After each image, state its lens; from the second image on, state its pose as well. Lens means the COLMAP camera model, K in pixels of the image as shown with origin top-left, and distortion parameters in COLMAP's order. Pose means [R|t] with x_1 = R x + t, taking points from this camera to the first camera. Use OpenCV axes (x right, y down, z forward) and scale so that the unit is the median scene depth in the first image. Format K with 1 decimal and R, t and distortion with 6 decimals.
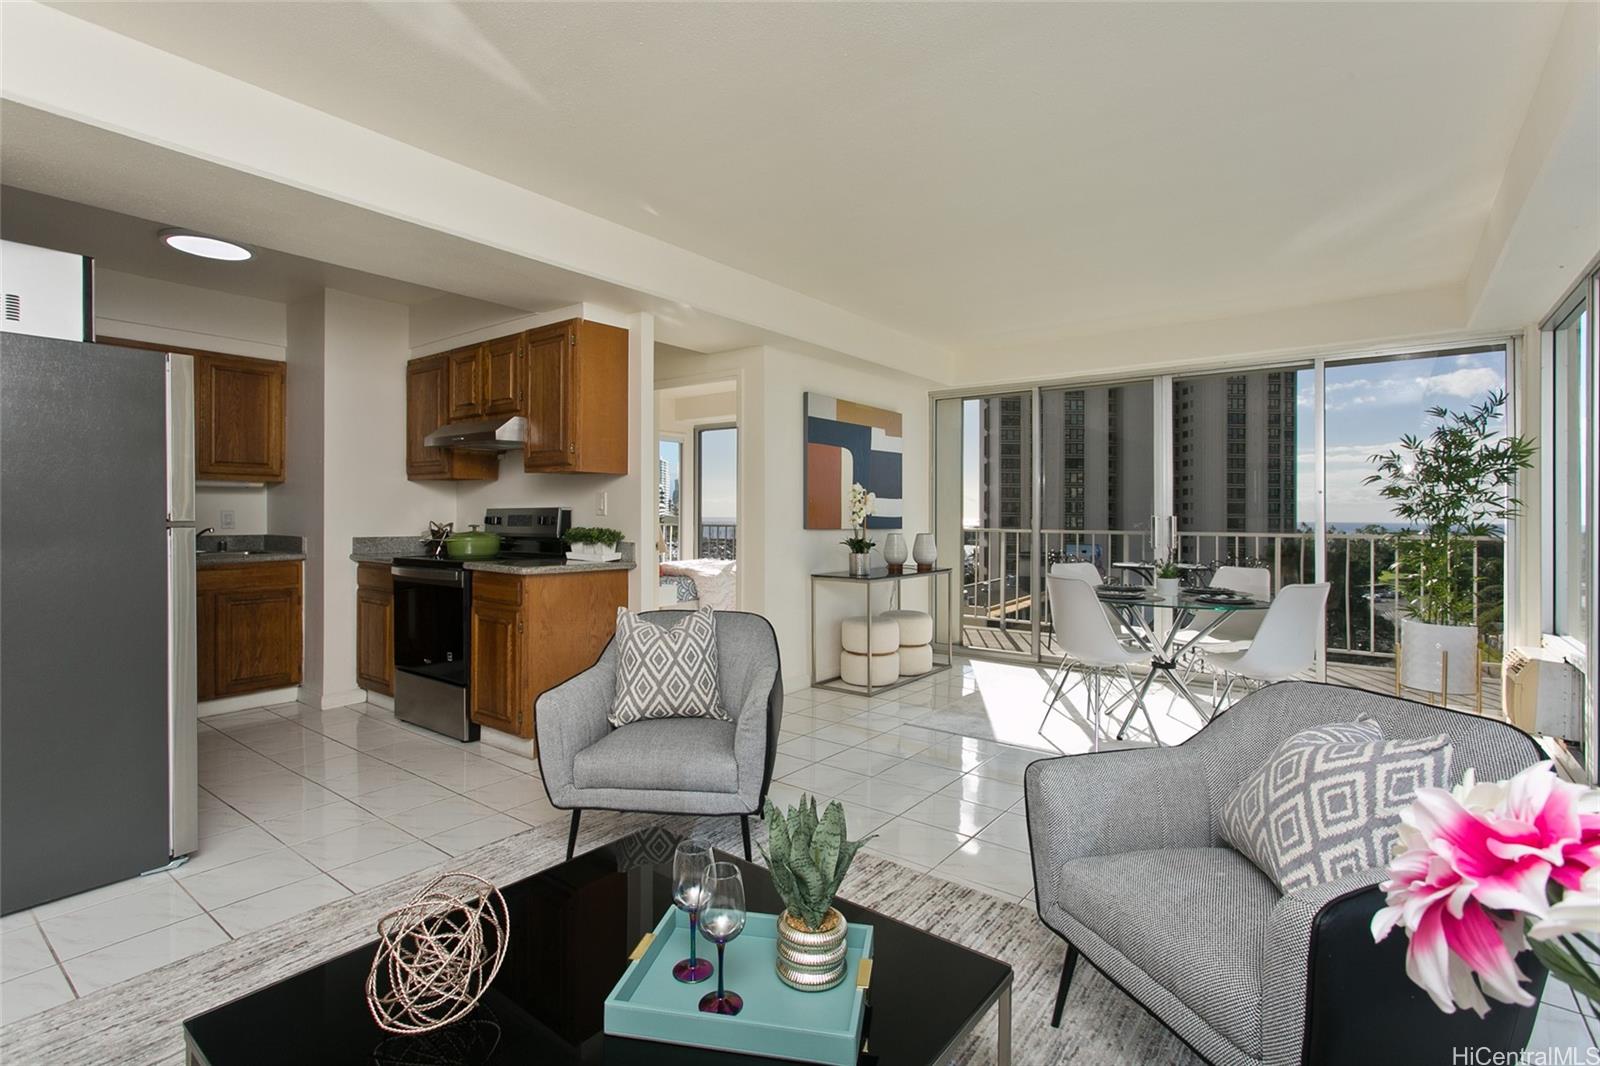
lens RADIAL K [[764.0, 0, 801.3], [0, 764.0, 505.8], [0, 0, 1]] dist [0.003462, 0.000764]
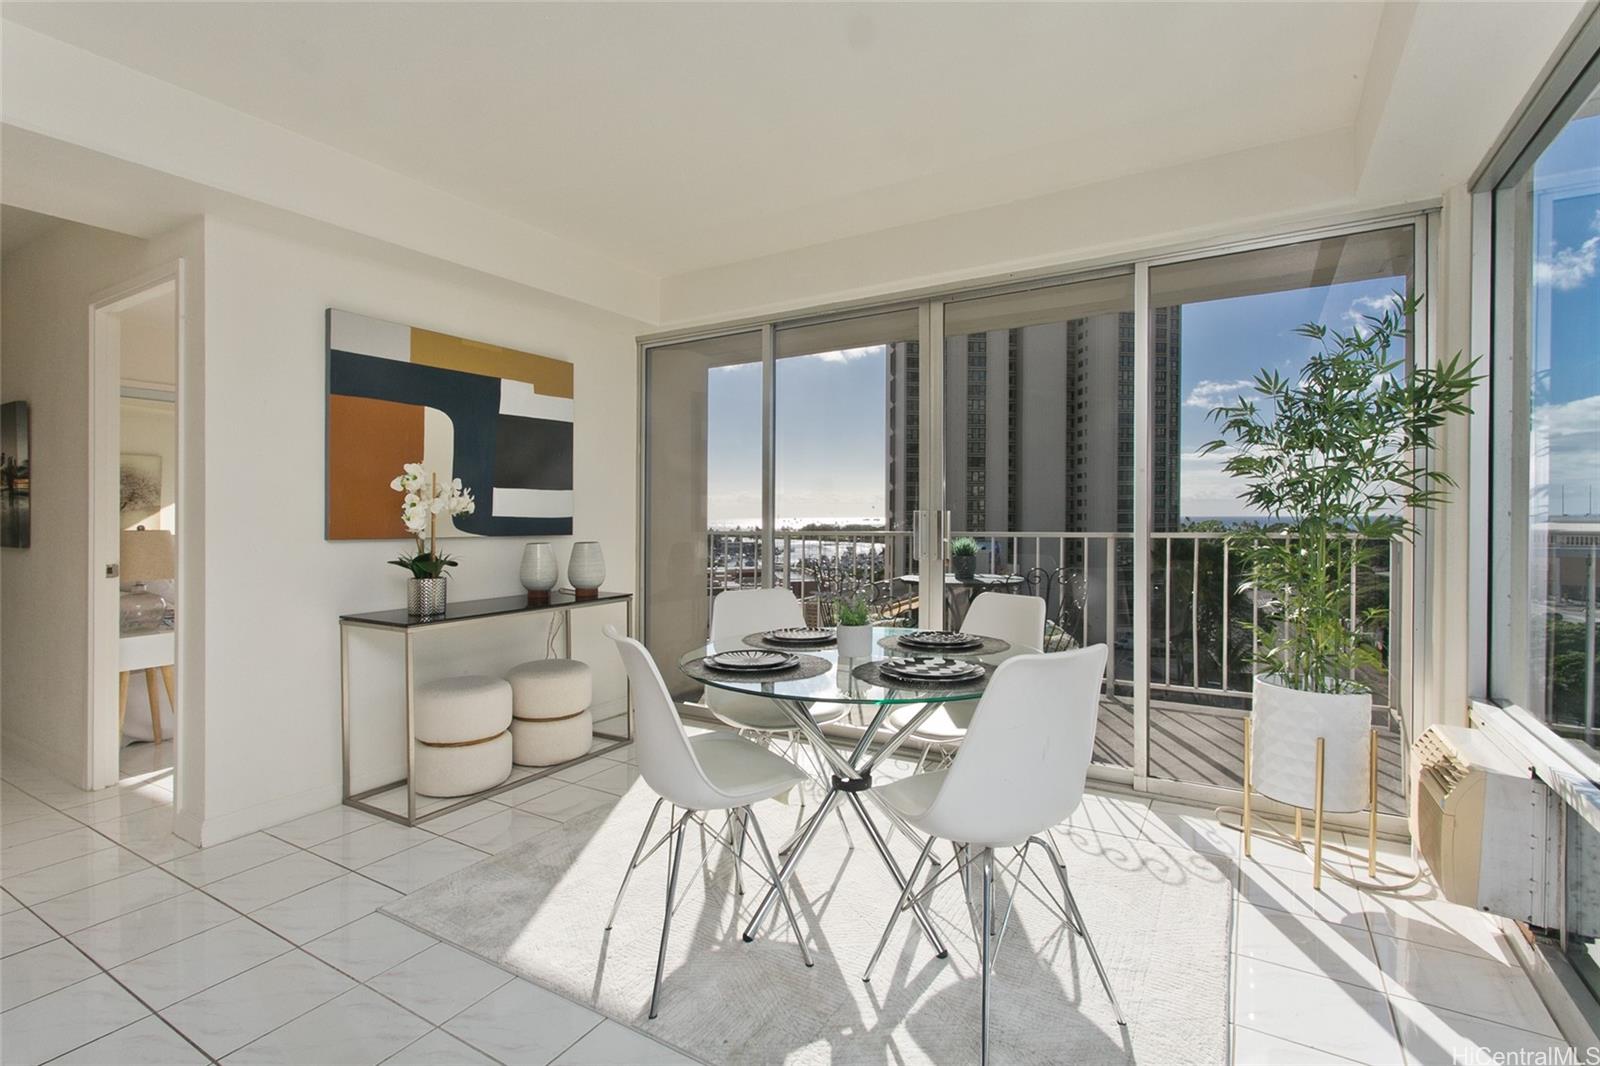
lens RADIAL K [[760.3, 0, 800.4], [0, 760.3, 527.9], [0, 0, 1]] dist [0.001054, 0.002087]
pose [[0.993943, -0.014315, 0.108964, 0.367658], [0.011218, 0.999517, 0.028986, 0.009675], [-0.109326, -0.027589, 0.993623, 0.450029]]
